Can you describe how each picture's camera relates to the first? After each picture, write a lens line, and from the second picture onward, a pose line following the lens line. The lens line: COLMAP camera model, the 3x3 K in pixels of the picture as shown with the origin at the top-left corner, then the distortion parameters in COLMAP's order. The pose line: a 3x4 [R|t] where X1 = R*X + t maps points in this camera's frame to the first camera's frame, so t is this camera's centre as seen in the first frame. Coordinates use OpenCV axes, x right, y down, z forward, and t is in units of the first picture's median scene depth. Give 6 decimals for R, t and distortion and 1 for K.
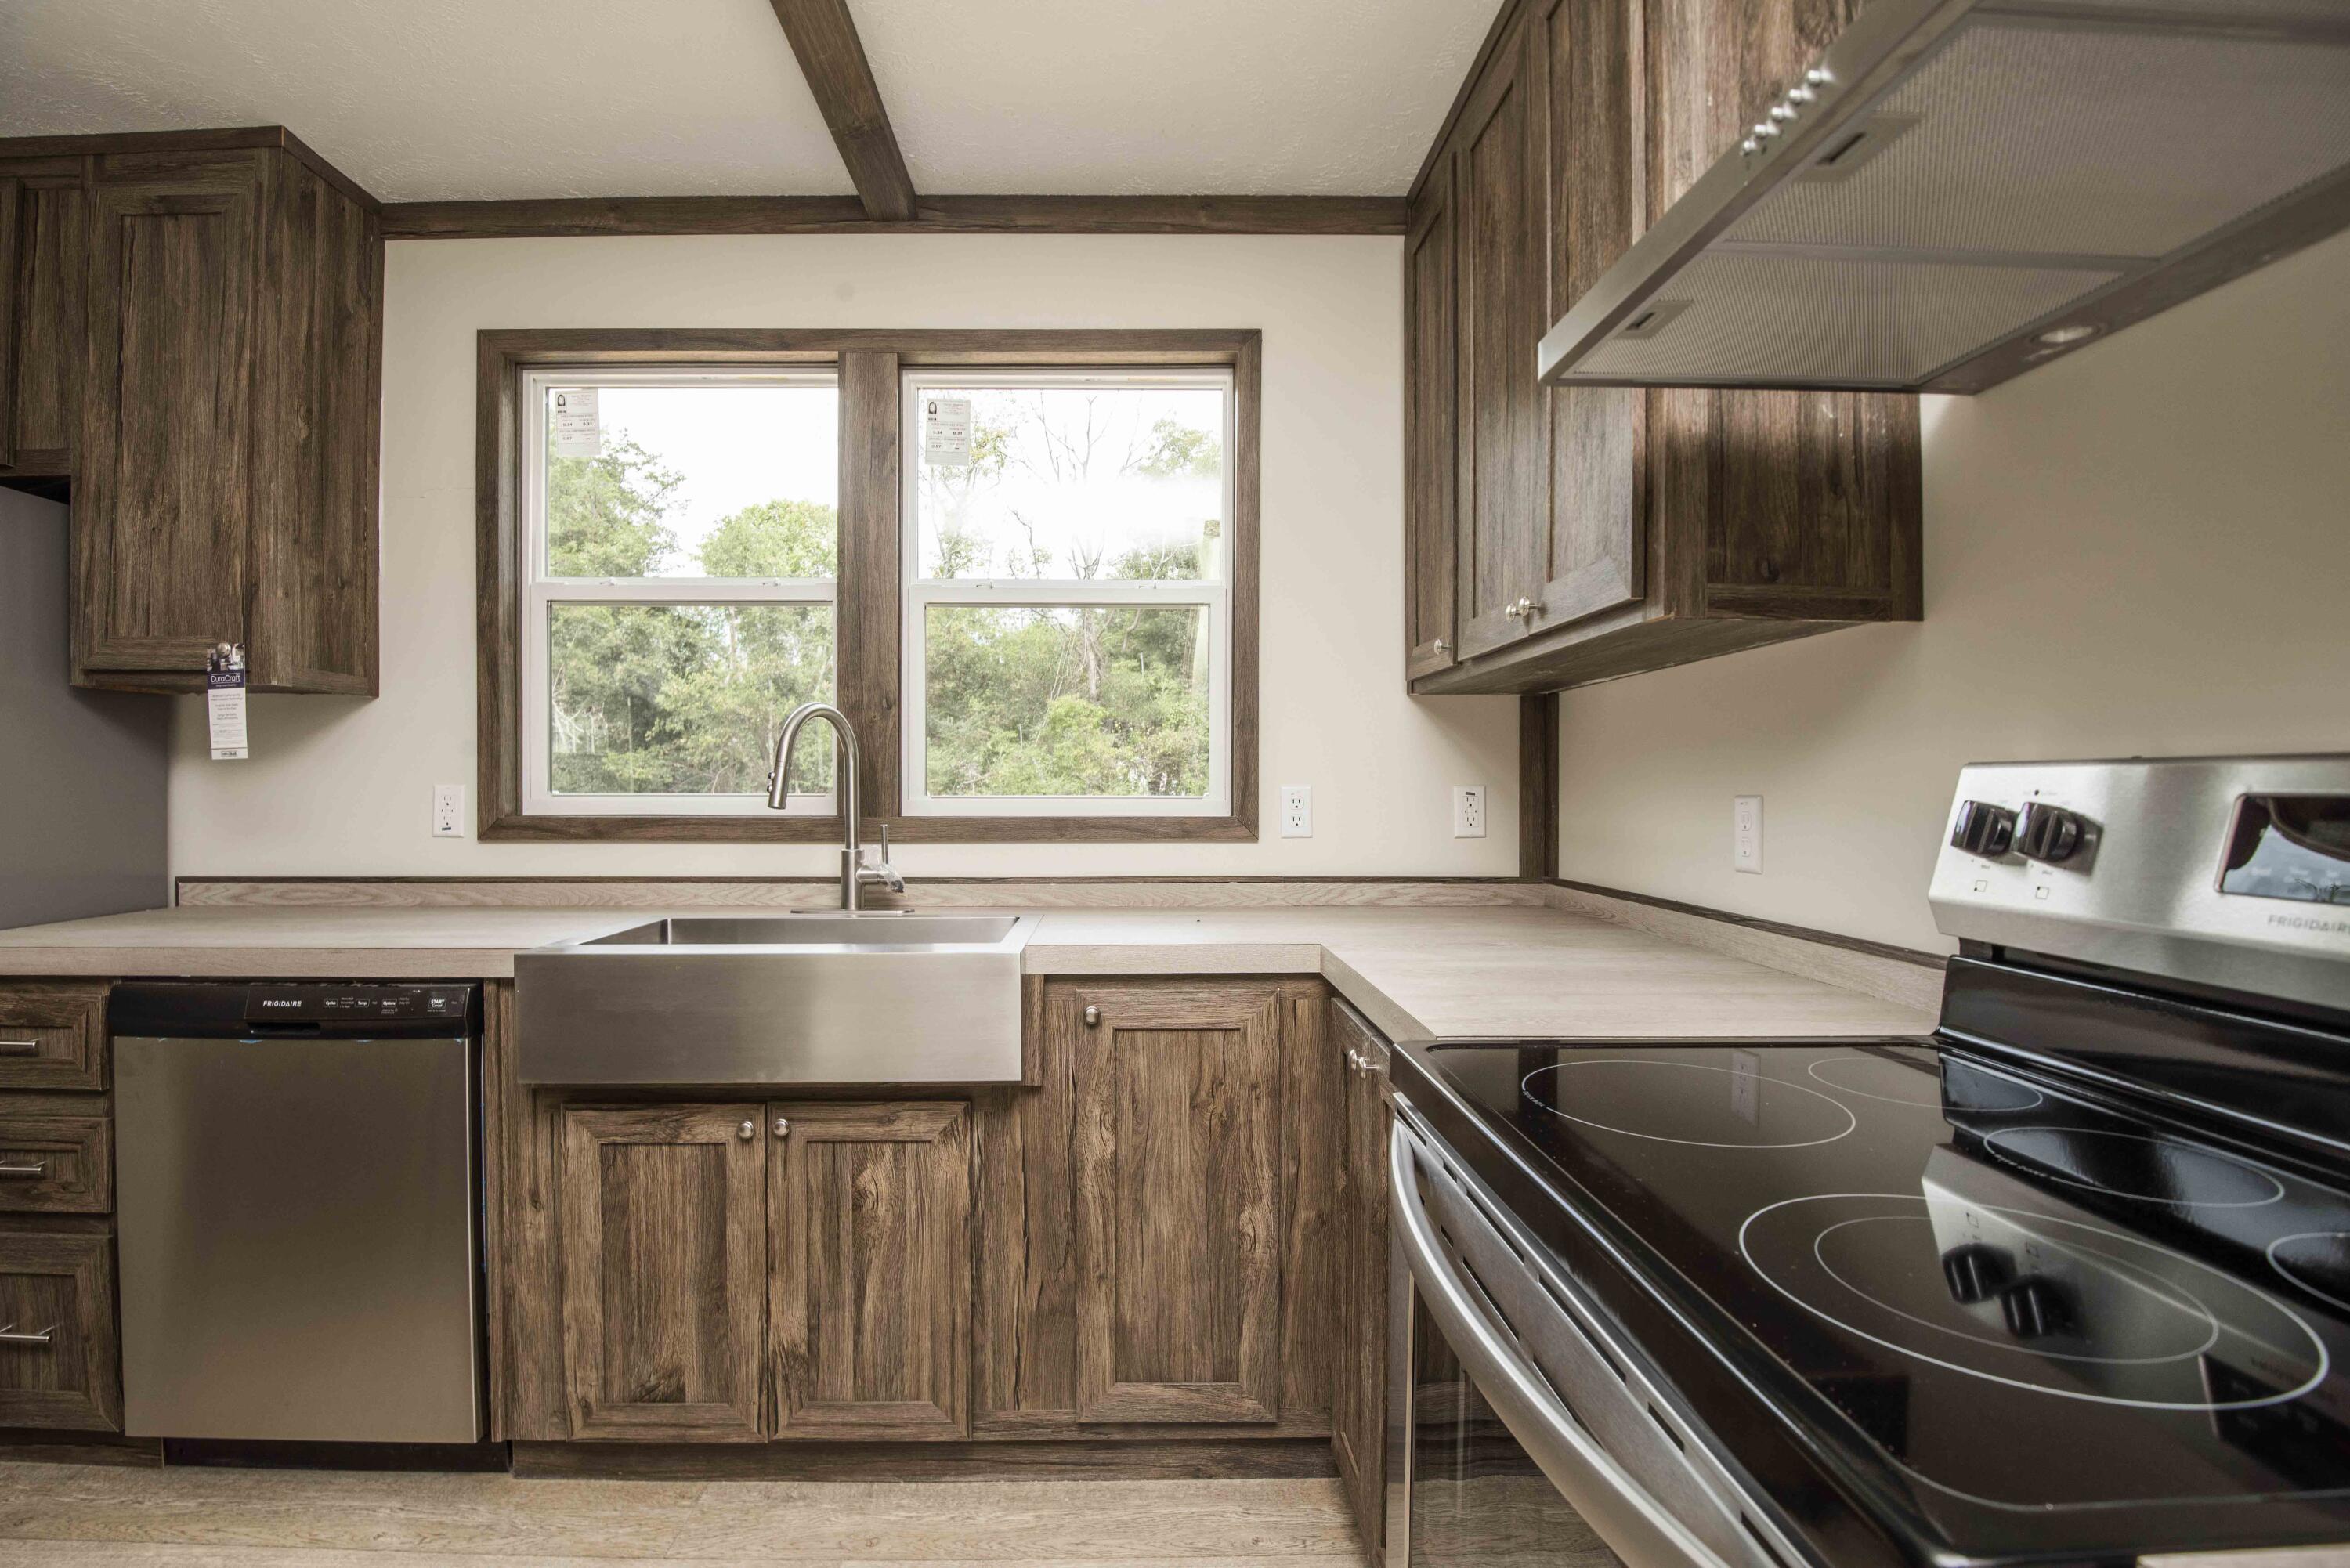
lens RADIAL K [[1080.3, 0, 1171.0], [0, 1080.3, 789.8], [0, 0, 1]] dist [-0.002666, -0.013262]
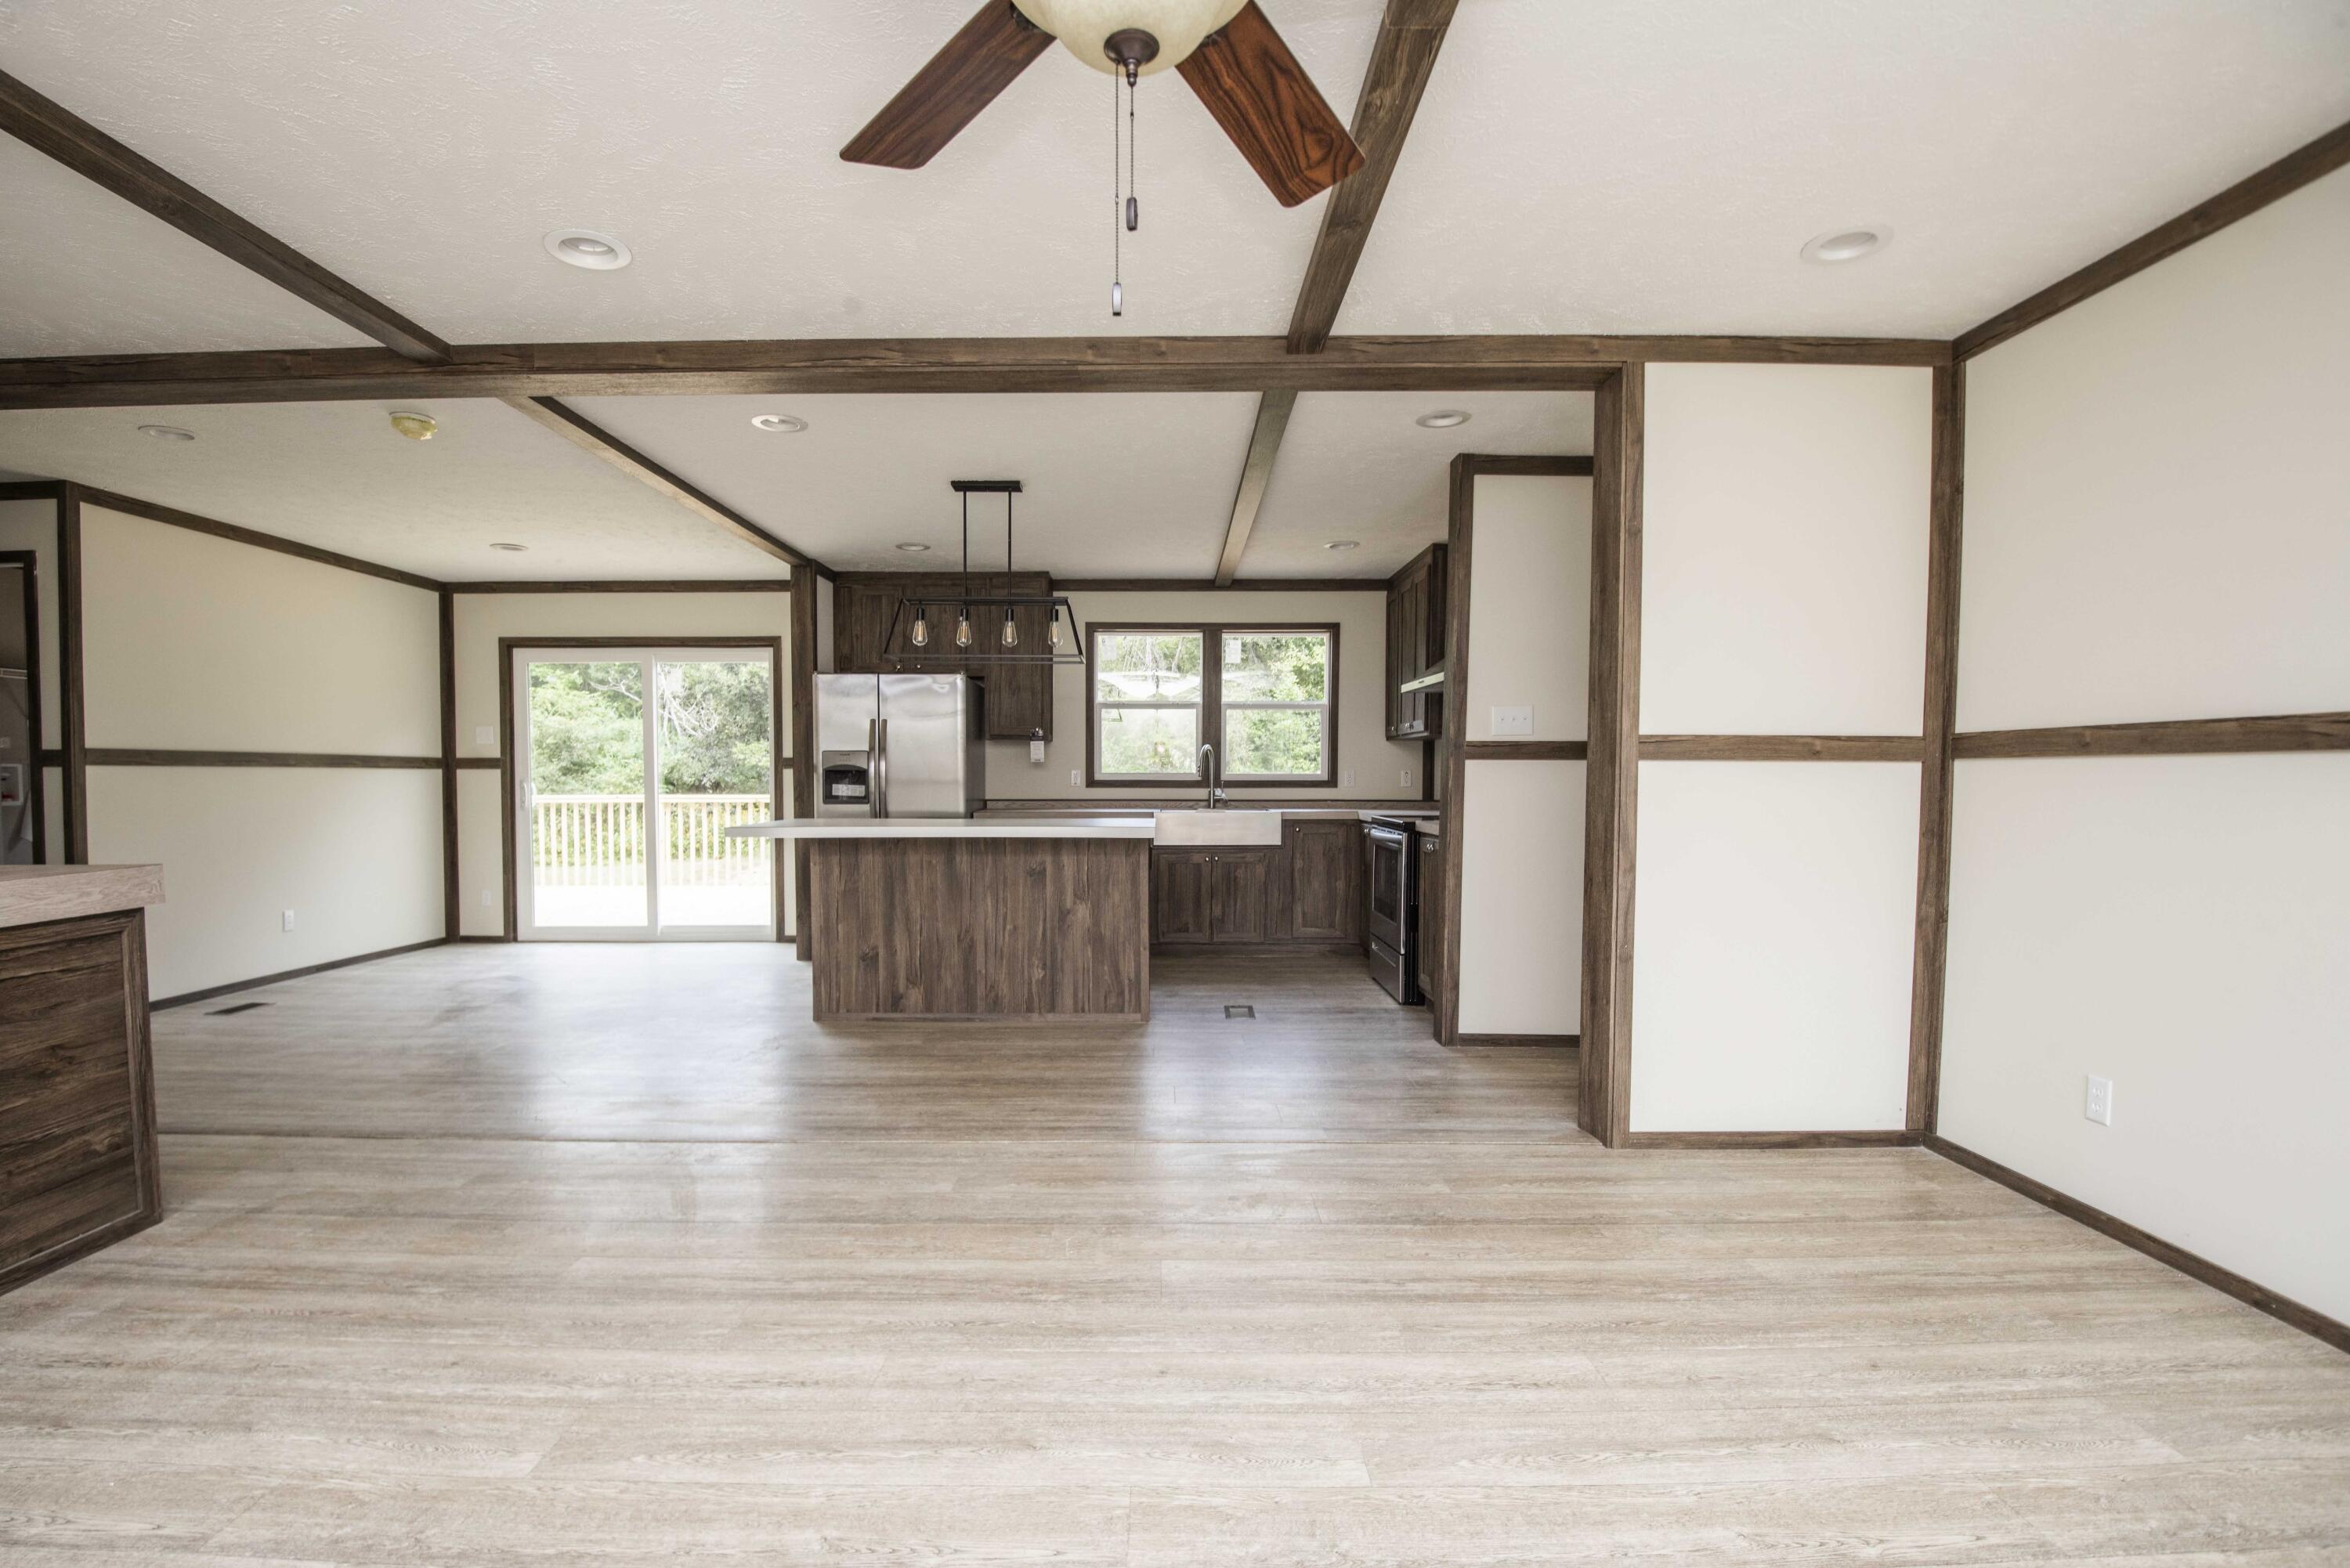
lens RADIAL K [[1090.4, 0, 1167.7], [0, 1090.4, 809.6], [0, 0, 1]] dist [-0.001478, -0.018462]
pose [[0.999144, 0.003862, -0.041193, -0.327278], [-0.002582, 0.999514, 0.031071, 0.015291], [0.041293, -0.030938, 0.998668, -2.518938]]
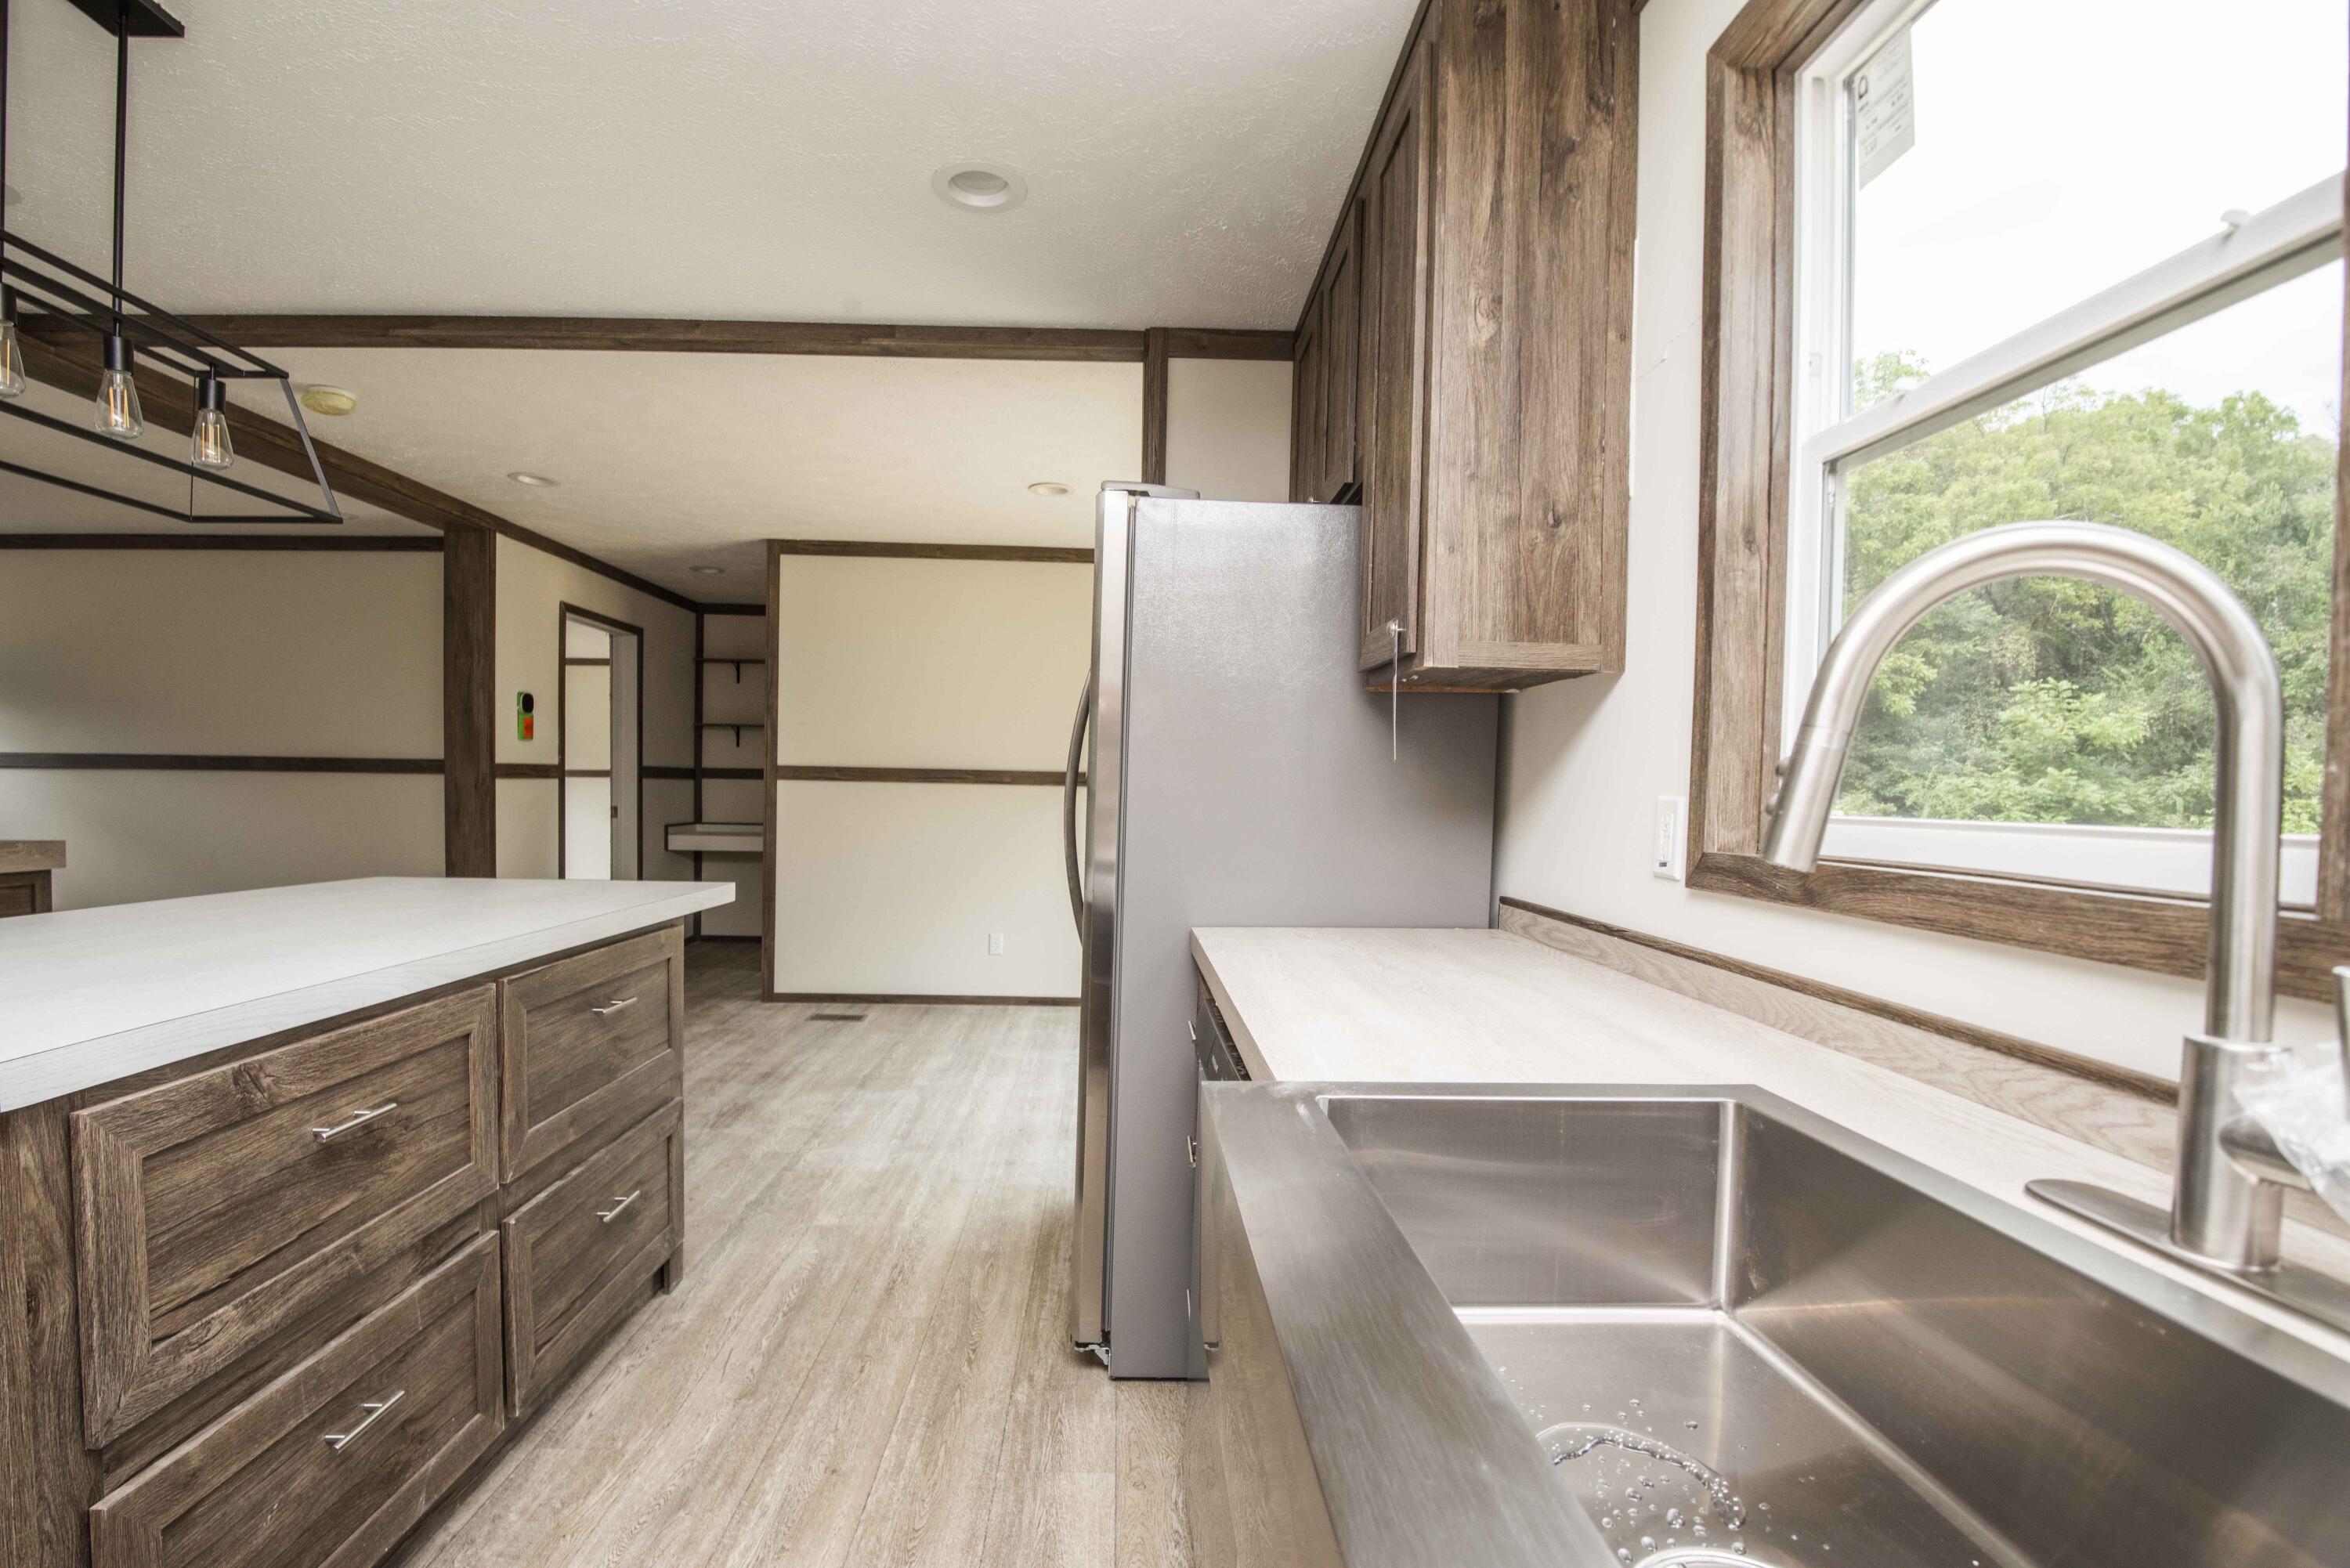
lens RADIAL K [[1072.4, 0, 1119.0], [0, 1072.4, 823.1], [0, 0, 1]] dist [-0.011504, -0.018011]
pose [[-0.033725, 0.033185, -0.998880, -0.033254], [-0.019874, 0.999229, 0.033868, -0.003814], [0.999234, 0.020994, -0.033040, 0.939936]]
